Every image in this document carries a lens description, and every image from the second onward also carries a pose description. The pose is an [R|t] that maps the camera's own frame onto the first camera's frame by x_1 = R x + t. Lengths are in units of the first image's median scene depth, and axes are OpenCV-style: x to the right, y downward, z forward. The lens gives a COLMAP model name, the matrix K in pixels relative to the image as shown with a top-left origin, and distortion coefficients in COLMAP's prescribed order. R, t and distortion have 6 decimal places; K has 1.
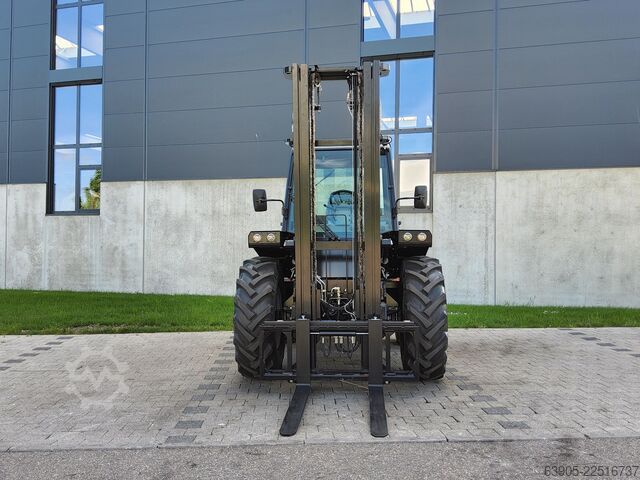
lens RADIAL K [[553.8, 0, 304.3], [0, 553.8, 242.0], [0, 0, 1]] dist [0.075019, -0.133985]
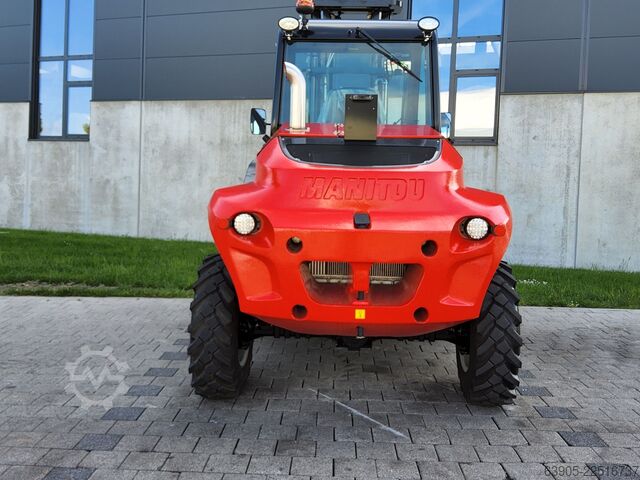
lens RADIAL K [[614.7, 0, 310.9], [0, 614.7, 204.6], [0, 0, 1]] dist [0.090863, -0.167965]
pose [[0.998384, 0.027972, -0.049465, 0.017425], [-0.026143, 0.998965, 0.037233, 0.004313], [0.050456, -0.035880, 0.998082, 0.127708]]
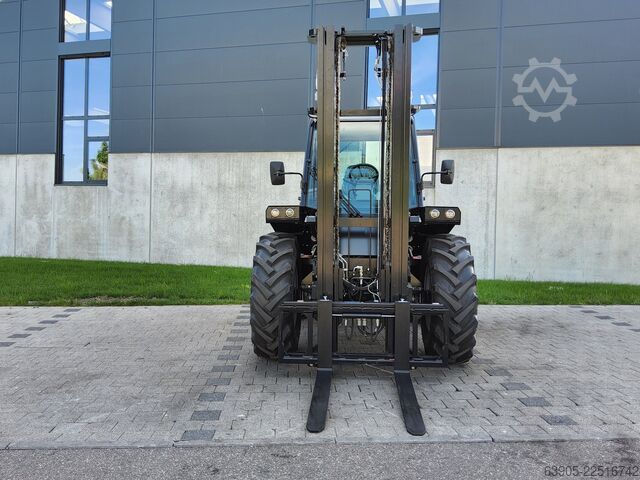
lens RADIAL K [[524.8, 0, 307.1], [0, 524.8, 226.6], [0, 0, 1]] dist [0.064546, -0.107088]
pose [[0.999860, 0.012606, 0.011021, -0.014253], [-0.012871, 0.999624, 0.024226, -0.002203], [-0.010712, -0.024364, 0.999646, 0.035801]]
